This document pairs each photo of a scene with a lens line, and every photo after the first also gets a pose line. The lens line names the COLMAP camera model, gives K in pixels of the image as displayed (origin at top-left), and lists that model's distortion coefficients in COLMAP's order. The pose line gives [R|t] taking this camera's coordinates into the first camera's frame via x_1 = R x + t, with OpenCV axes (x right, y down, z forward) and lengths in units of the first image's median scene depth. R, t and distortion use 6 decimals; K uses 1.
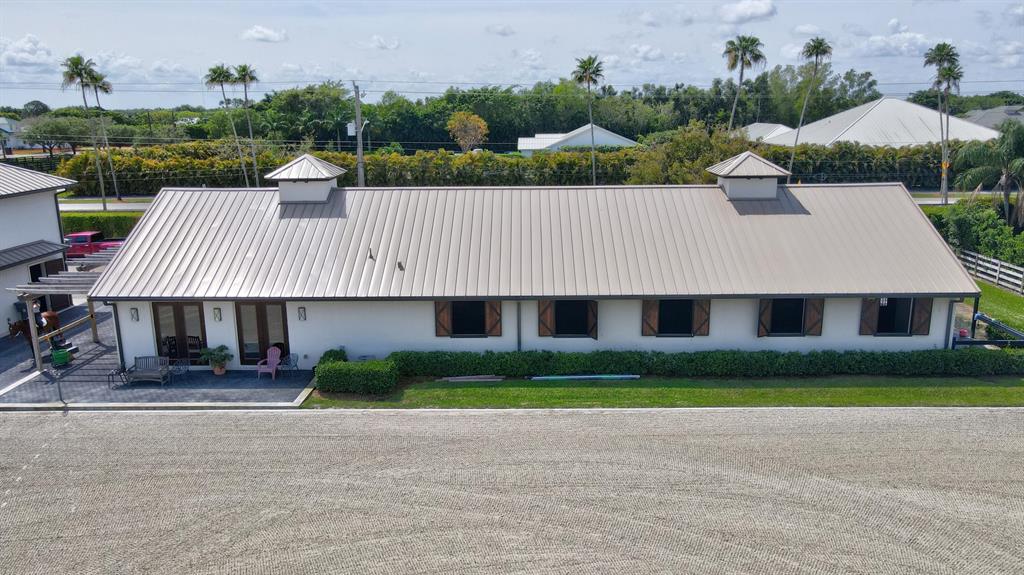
lens RADIAL K [[754.7, 0, 507.2], [0, 754.7, 286.6], [0, 0, 1]] dist [0.004997, 0.022162]
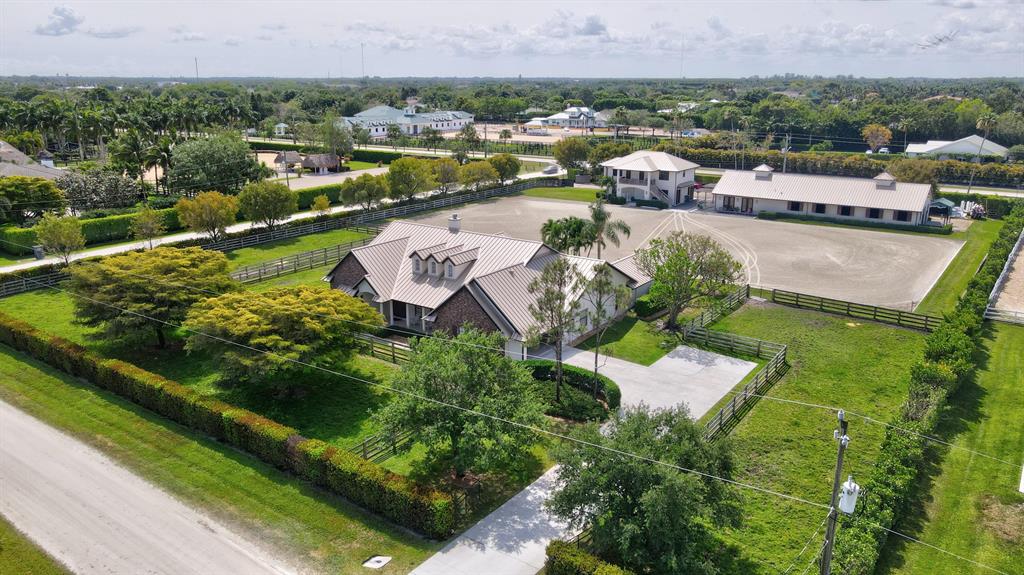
lens RADIAL K [[754.7, 0, 511.0], [0, 754.7, 283.8], [0, 0, 1]] dist [0.004997, 0.022162]
pose [[0.834254, 0.159767, -0.527726, 0.930834], [-0.139227, 0.987124, 0.078751, 0.360398], [0.533513, 0.007775, 0.845756, -3.478446]]
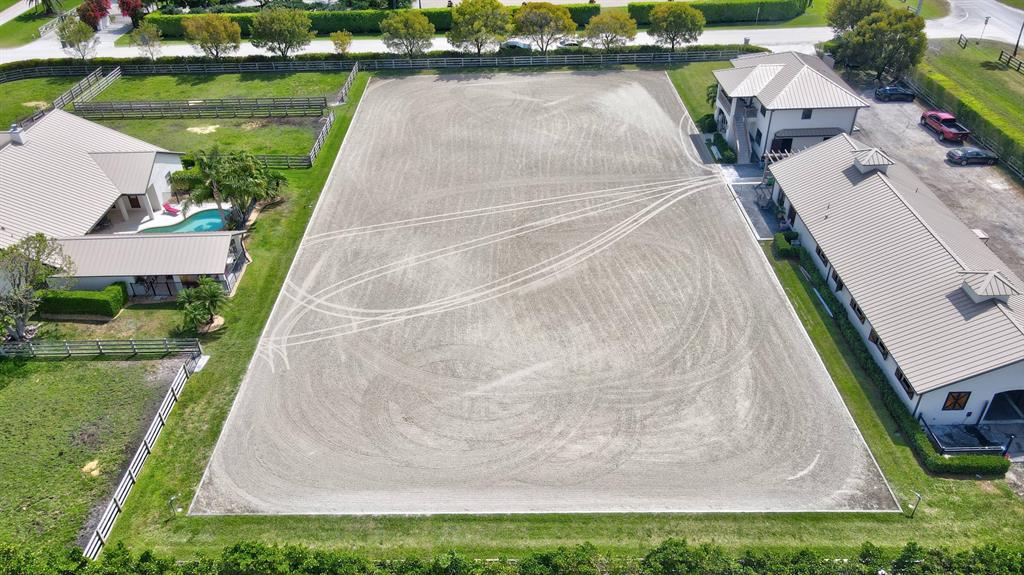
lens RADIAL K [[754.7, 0, 504.1], [0, 754.7, 277.1], [0, 0, 1]] dist [0.004997, 0.022162]
pose [[0.033883, 0.574874, -0.817540, 1.742583], [-0.204279, 0.804723, 0.557396, -0.929327], [0.978326, 0.148120, 0.144701, -0.229700]]
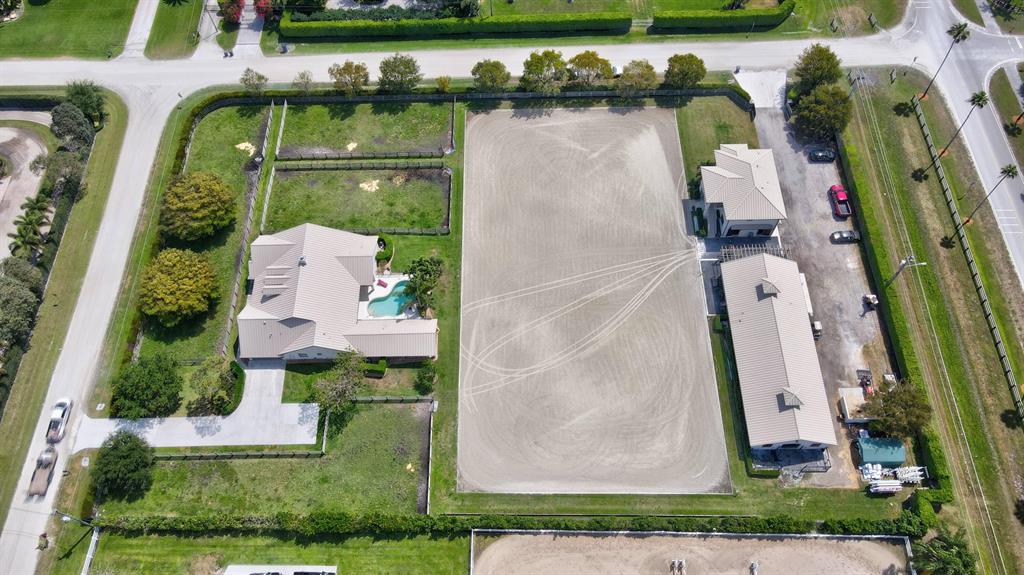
lens RADIAL K [[754.7, 0, 505.1], [0, 754.7, 281.2], [0, 0, 1]] dist [0.004997, 0.022162]
pose [[0.037286, 0.881523, -0.470667, 1.635072], [-0.204674, 0.467747, 0.859838, -3.550918], [0.978120, 0.064274, 0.197866, -1.183917]]
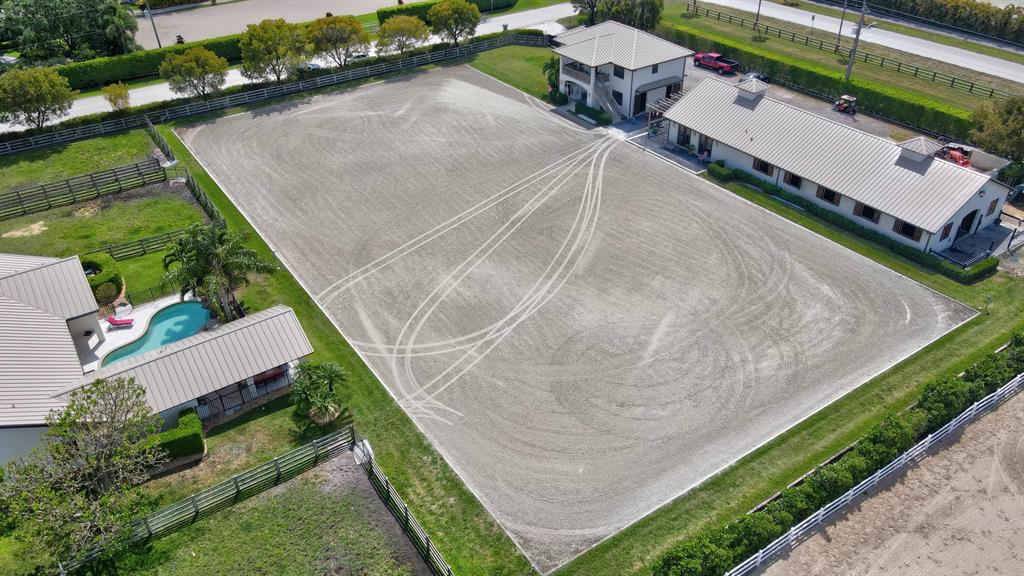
lens RADIAL K [[754.7, 0, 503.0], [0, 754.7, 280.3], [0, 0, 1]] dist [0.004997, 0.022162]
pose [[0.586821, 0.459056, -0.667015, 1.367994], [-0.177734, 0.876699, 0.447000, -0.632454], [0.789969, -0.143758, 0.596055, -1.387099]]
